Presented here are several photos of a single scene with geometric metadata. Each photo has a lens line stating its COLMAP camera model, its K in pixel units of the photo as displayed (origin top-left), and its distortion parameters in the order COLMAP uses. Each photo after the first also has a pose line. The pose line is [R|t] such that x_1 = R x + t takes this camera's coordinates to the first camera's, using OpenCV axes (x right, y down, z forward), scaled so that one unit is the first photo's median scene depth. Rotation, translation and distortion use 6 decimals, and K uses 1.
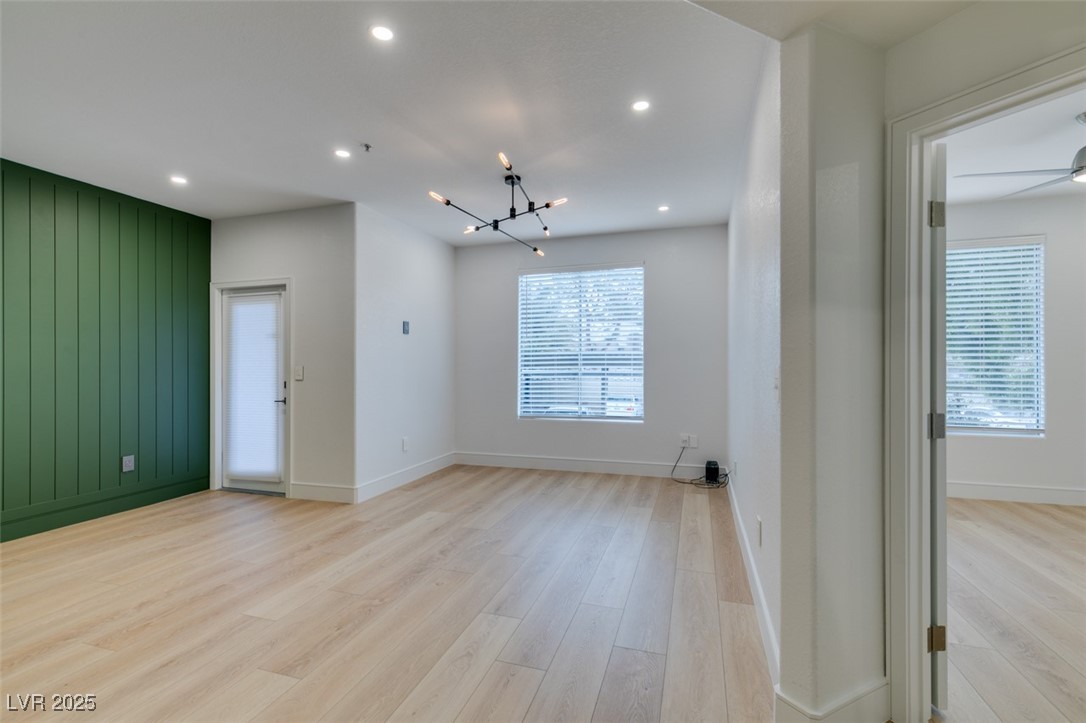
lens RADIAL K [[487.4, 0, 540.7], [0, 487.4, 359.2], [0, 0, 1]] dist [0.005712, -0.001541]
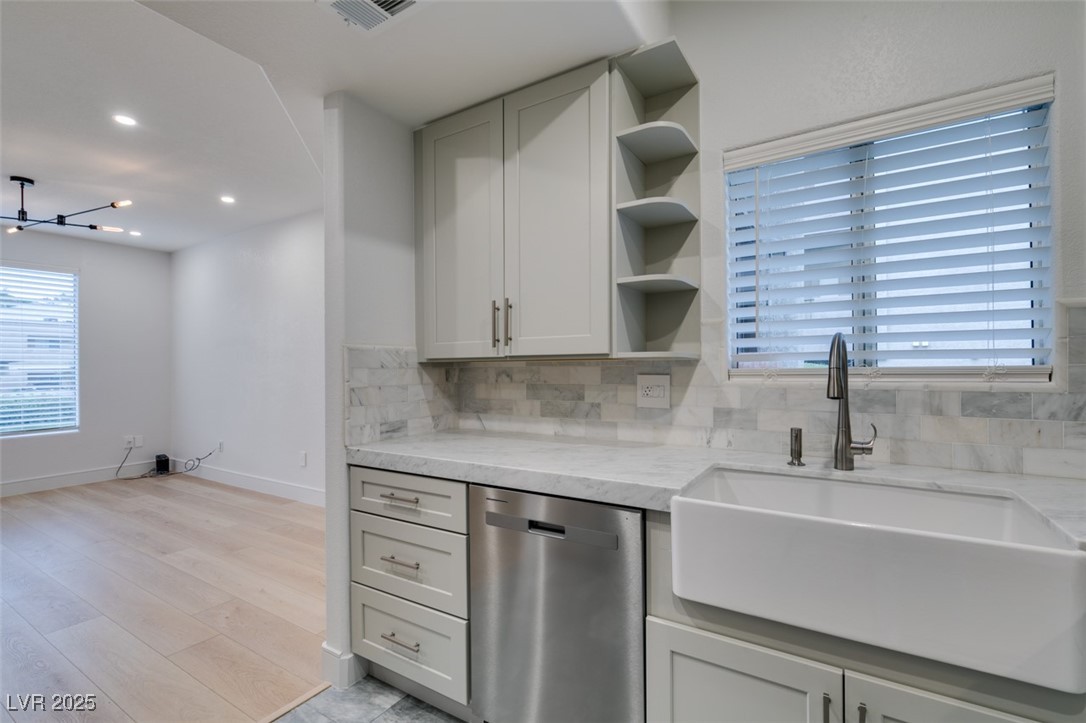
lens RADIAL K [[487.4, 0, 541.1], [0, 487.4, 365.1], [0, 0, 1]] dist [0.005712, -0.001541]
pose [[0.247268, 0.000579, 0.968947, -0.674485], [0.003510, 0.999993, -0.001493, -0.000603], [-0.968941, 0.003770, 0.247264, -0.206554]]
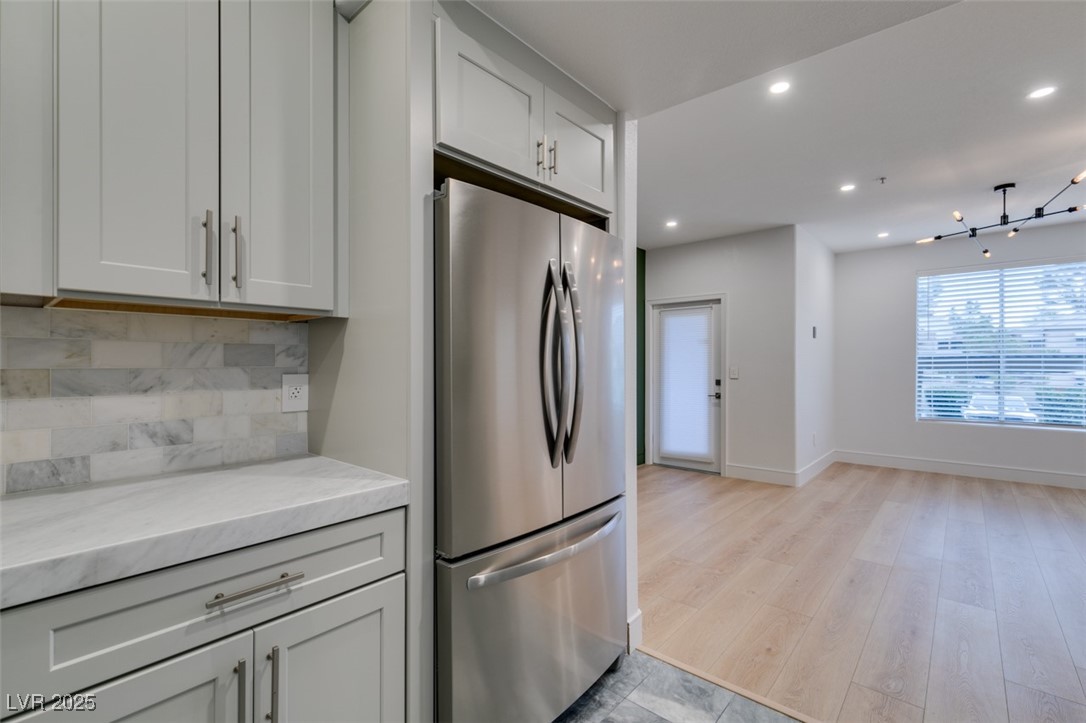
lens RADIAL K [[487.4, 0, 541.4], [0, 487.4, 360.1], [0, 0, 1]] dist [0.005712, -0.001541]
pose [[0.919142, 0.002910, -0.393915, -0.500035], [-0.002783, 0.999996, 0.000892, -0.002257], [0.393916, 0.000277, 0.919146, -0.304191]]
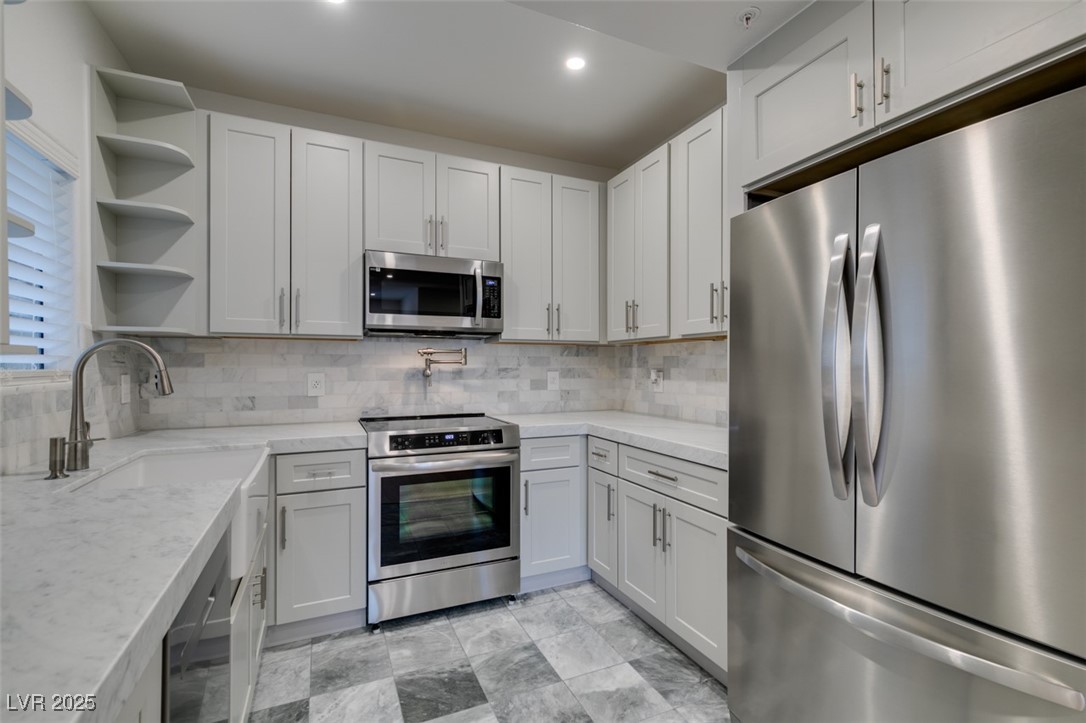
lens RADIAL K [[487.4, 0, 540.5], [0, 487.4, 363.7], [0, 0, 1]] dist [0.005712, -0.001541]
pose [[-0.748002, 0.000389, -0.663696, -0.298479], [0.004728, 0.999978, -0.004743, -0.000287], [0.663679, -0.006686, -0.747987, 0.162300]]
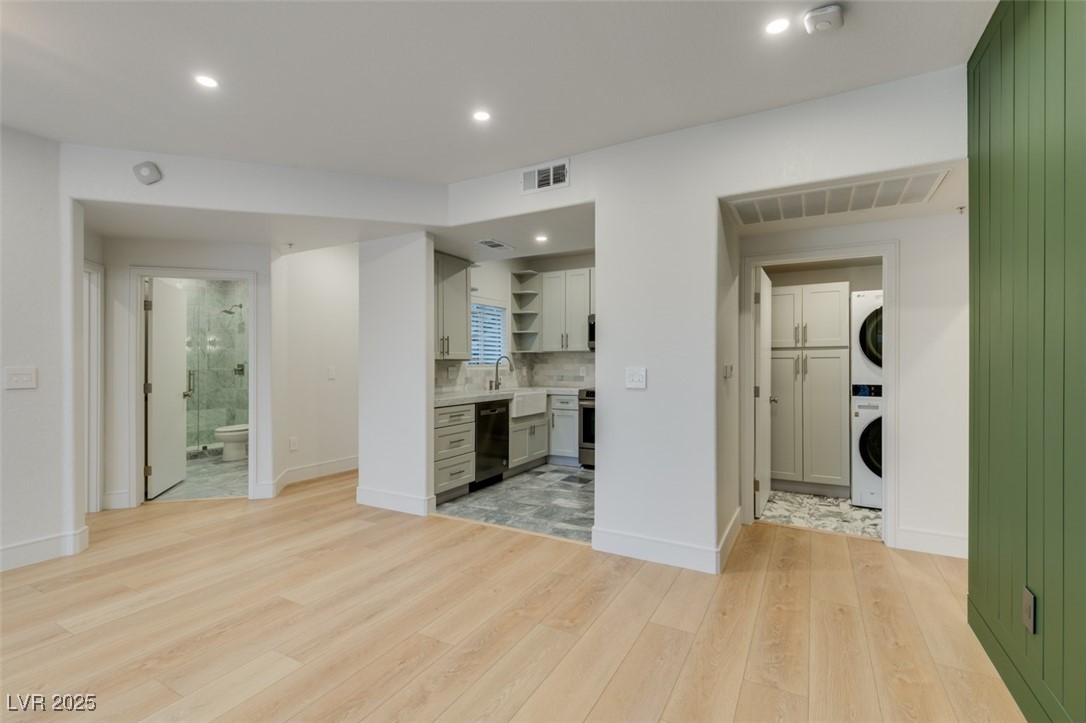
lens RADIAL K [[487.4, 0, 539.8], [0, 487.4, 362.6], [0, 0, 1]] dist [0.005712, -0.001541]
pose [[-0.980034, 0.003212, 0.198802, -0.681556], [0.001520, 0.999961, -0.008668, 0.008649], [-0.198822, -0.008192, -0.980001, 1.012042]]
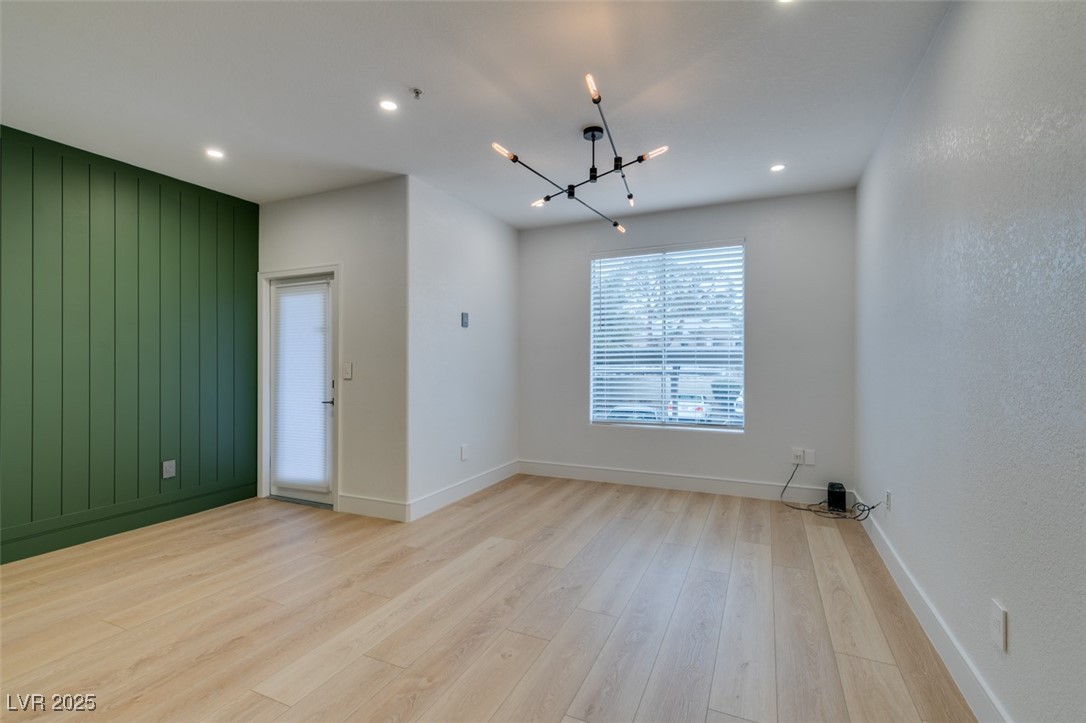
lens RADIAL K [[487.4, 0, 540.4], [0, 487.4, 356.4], [0, 0, 1]] dist [0.005712, -0.001541]
pose [[0.992850, 0.001068, -0.119364, -0.043656], [-0.001017, 0.999999, 0.000490, 0.000665], [0.119365, -0.000365, 0.992850, 0.173554]]
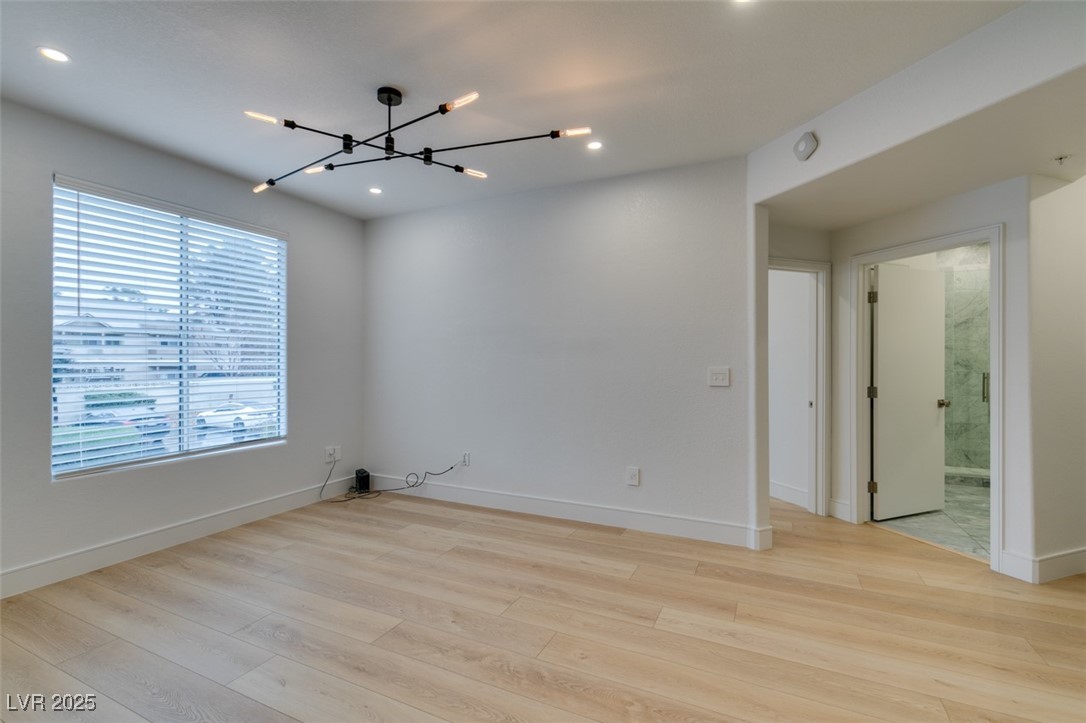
lens RADIAL K [[487.4, 0, 542.9], [0, 487.4, 362.2], [0, 0, 1]] dist [0.005712, -0.001541]
pose [[0.142552, 0.002277, 0.989785, -0.639304], [-0.006392, 0.999979, -0.001380, 0.002442], [-0.989767, -0.006130, 0.142563, 0.629846]]
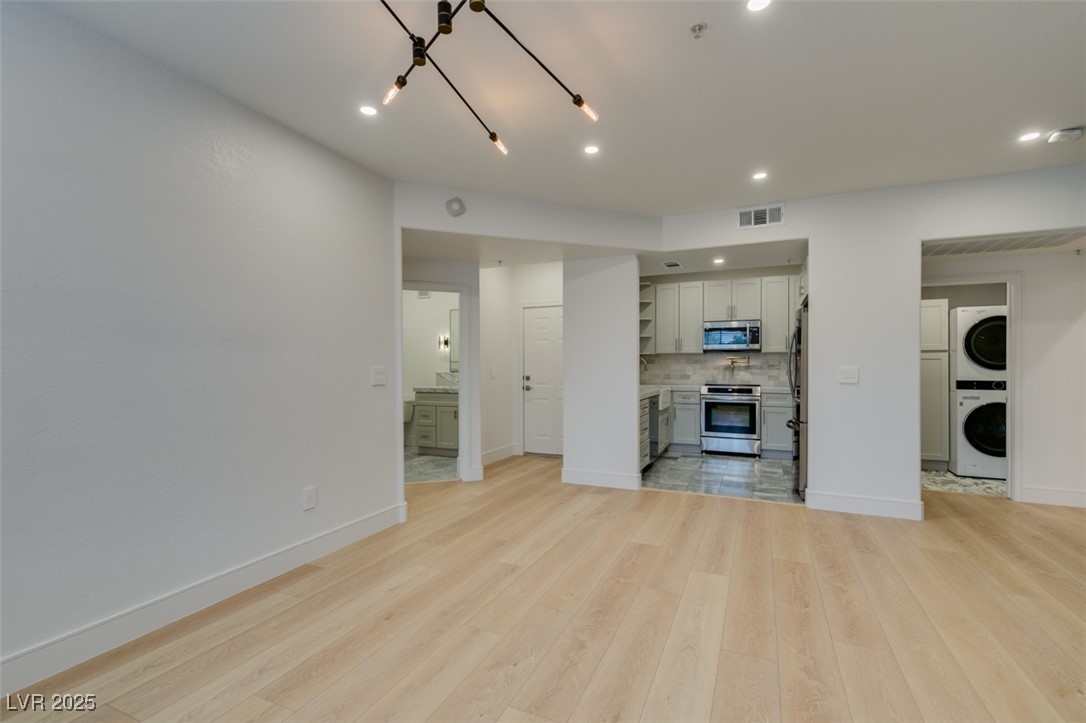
lens RADIAL K [[487.4, 0, 540.3], [0, 487.4, 363.2], [0, 0, 1]] dist [0.005712, -0.001541]
pose [[-0.993454, 0.002966, 0.114197, -0.171805], [0.002088, 0.999967, -0.007810, 0.008443], [-0.114216, -0.007520, -0.993427, 1.294363]]
